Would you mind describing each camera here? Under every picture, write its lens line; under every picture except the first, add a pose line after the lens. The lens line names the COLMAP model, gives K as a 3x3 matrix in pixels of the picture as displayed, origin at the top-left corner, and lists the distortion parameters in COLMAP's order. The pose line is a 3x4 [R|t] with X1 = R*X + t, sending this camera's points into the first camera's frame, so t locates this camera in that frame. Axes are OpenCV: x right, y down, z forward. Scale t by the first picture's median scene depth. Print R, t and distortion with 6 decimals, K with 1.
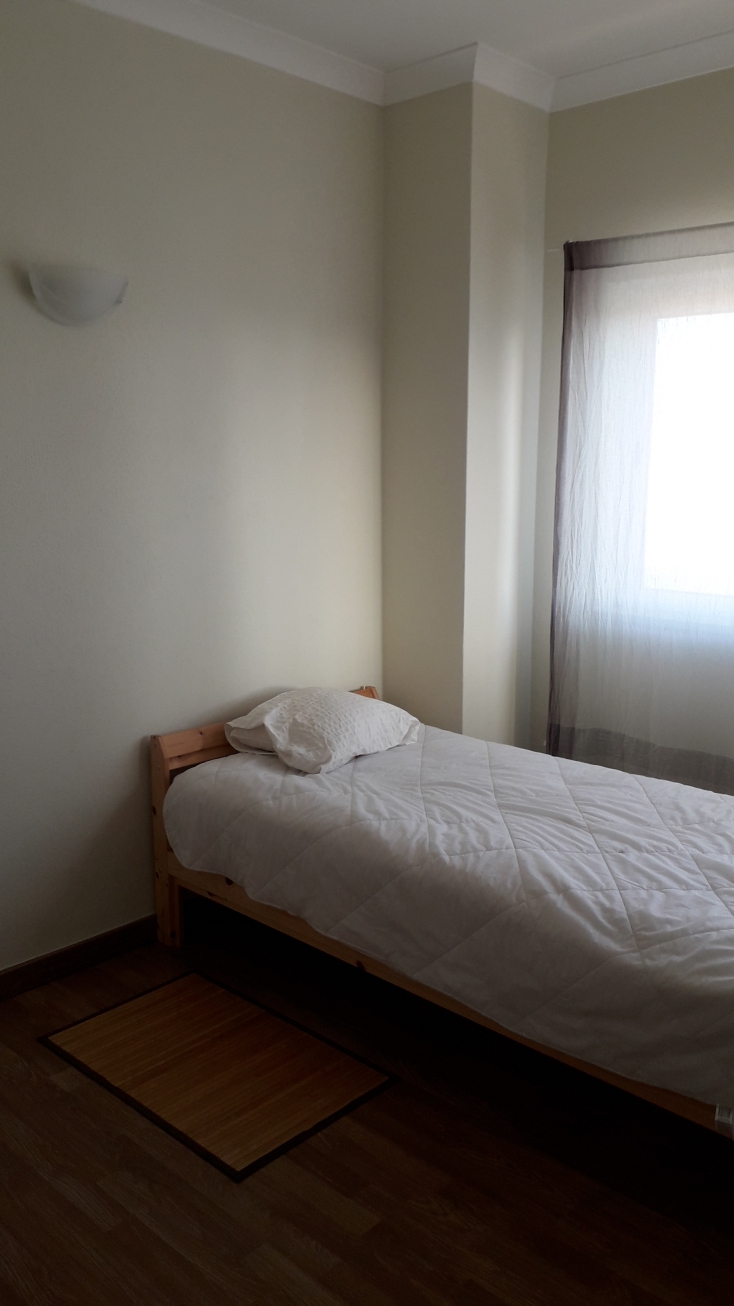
lens RADIAL K [[1017.0, 0, 367.0], [0, 1017.0, 653.0], [0, 0, 1]] dist [0.165729, -0.372263]
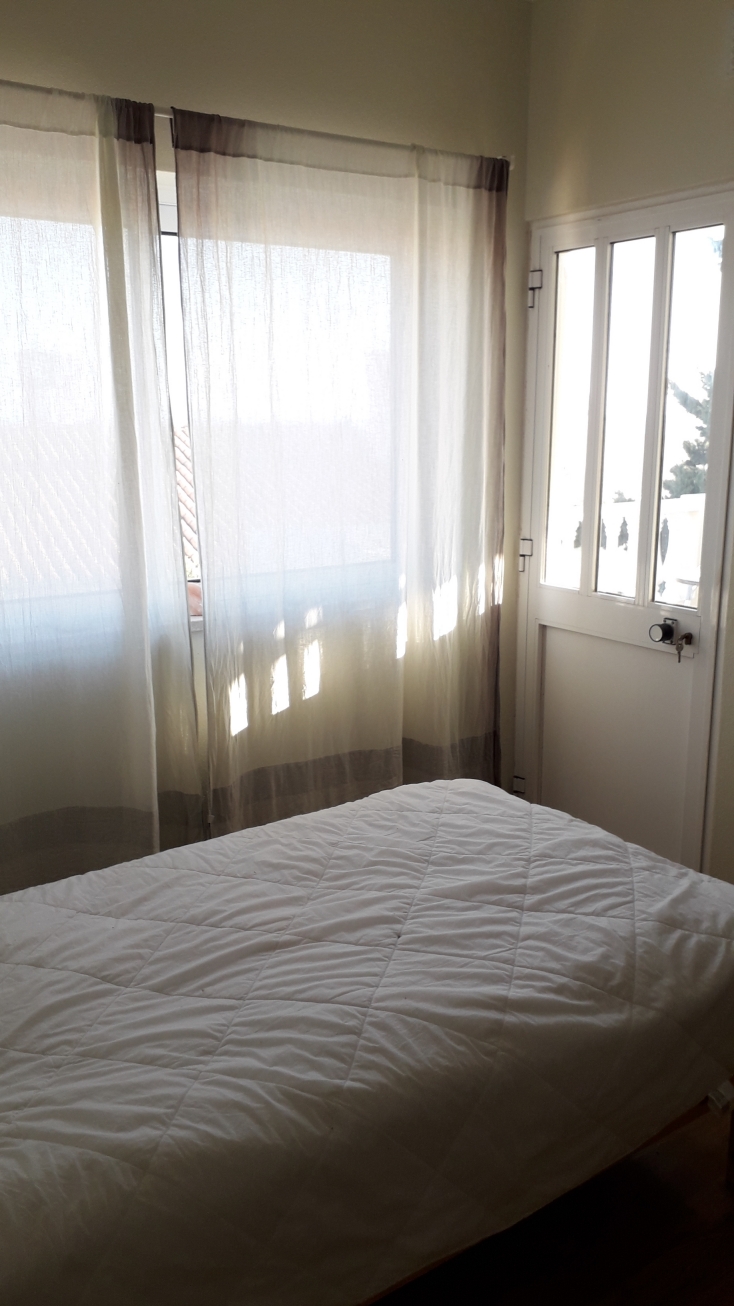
lens RADIAL K [[1017.0, 0, 367.0], [0, 1017.0, 653.0], [0, 0, 1]] dist [0.165729, -0.372263]
pose [[0.244755, -0.251559, 0.936383, -0.454030], [0.195681, 0.958700, 0.206406, -0.187912], [-0.949634, 0.132713, 0.283872, 0.763778]]
